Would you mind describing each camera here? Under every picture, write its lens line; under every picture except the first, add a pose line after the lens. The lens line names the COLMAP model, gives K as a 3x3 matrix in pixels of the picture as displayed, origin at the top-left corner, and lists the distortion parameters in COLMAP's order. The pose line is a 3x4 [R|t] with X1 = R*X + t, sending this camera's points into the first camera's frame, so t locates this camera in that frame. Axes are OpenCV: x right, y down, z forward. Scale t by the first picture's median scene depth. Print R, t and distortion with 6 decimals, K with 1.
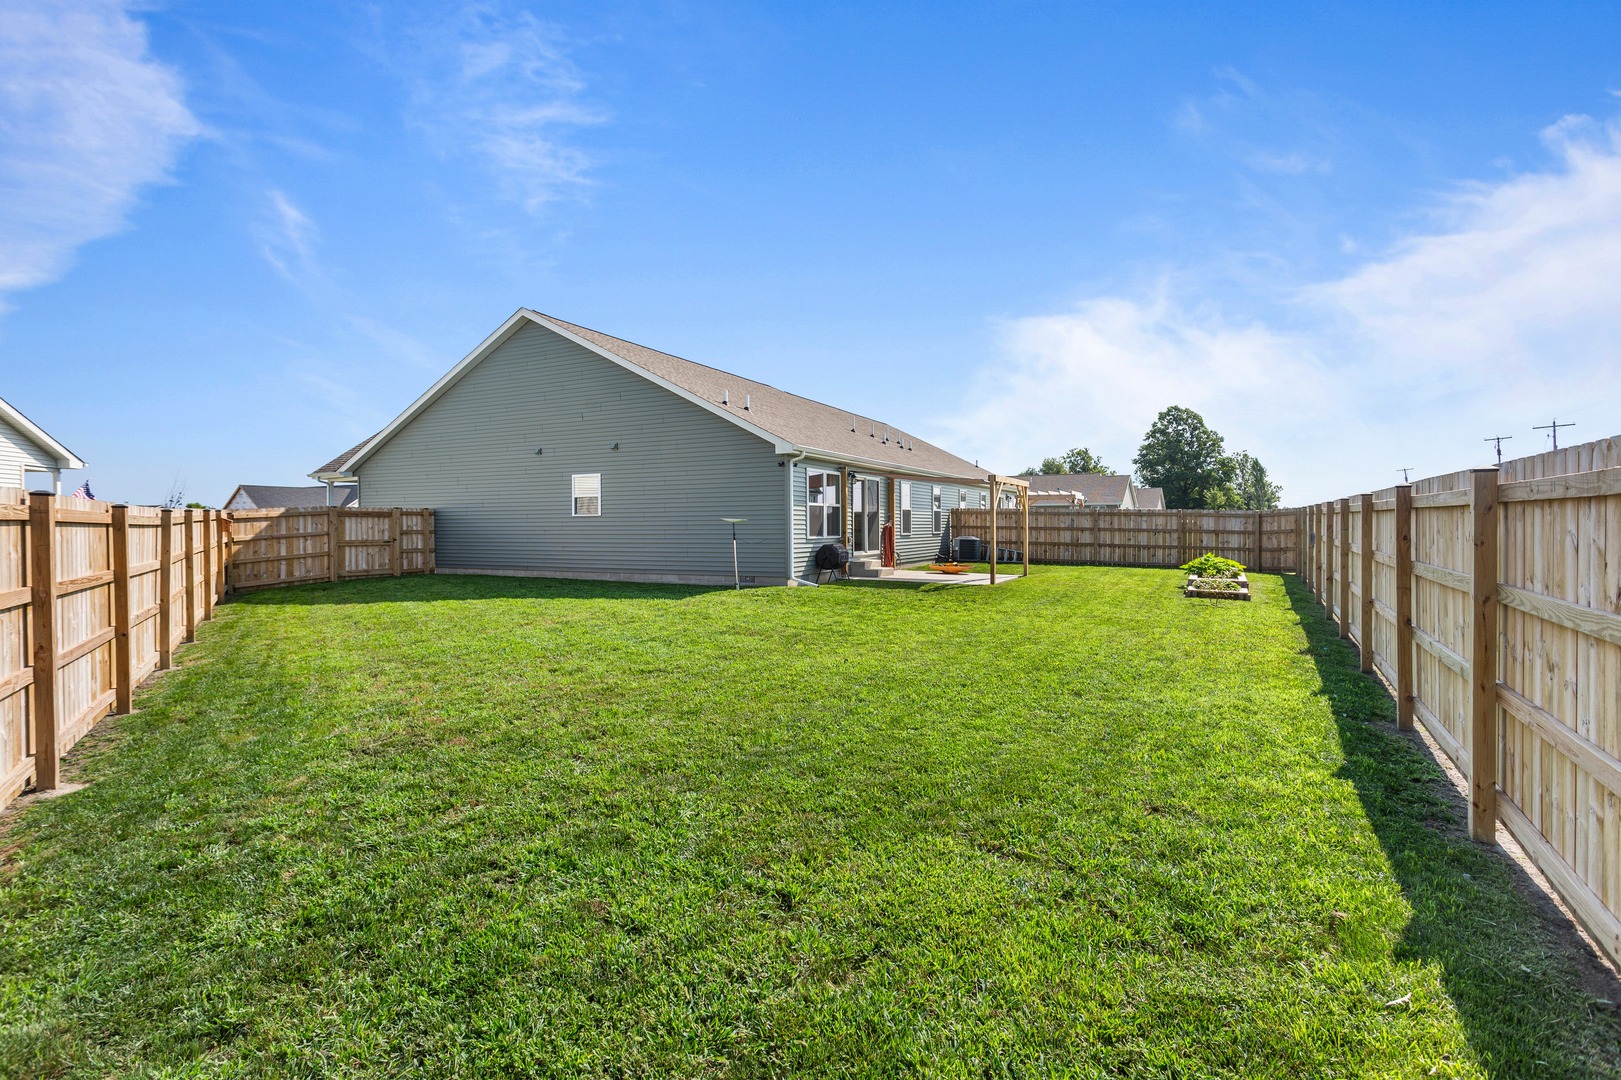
lens RADIAL K [[783.3, 0, 815.5], [0, 783.3, 523.9], [0, 0, 1]] dist [-0.002568, 0.003264]
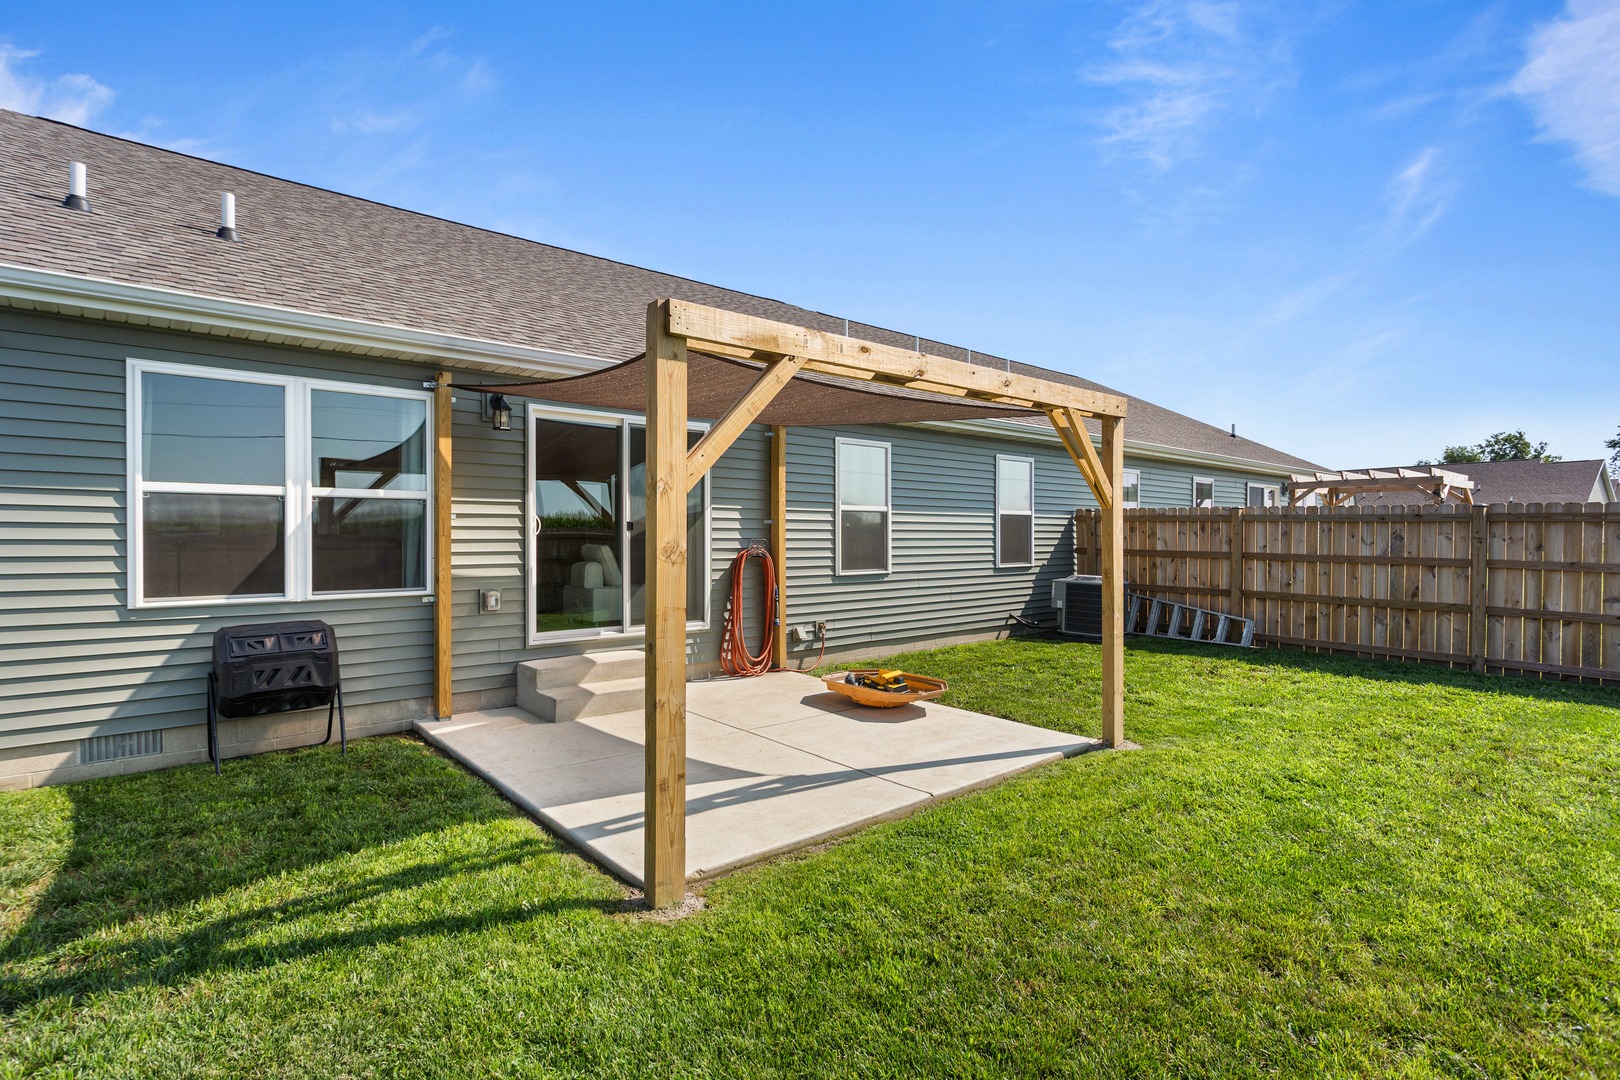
lens RADIAL K [[782.9, 0, 805.7], [0, 782.9, 541.1], [0, 0, 1]] dist [-0.002568, 0.003264]
pose [[0.917576, 0.001176, -0.397558, 0.223403], [0.001958, 0.999970, 0.007477, -0.005844], [0.397555, -0.007639, 0.917547, 0.569758]]
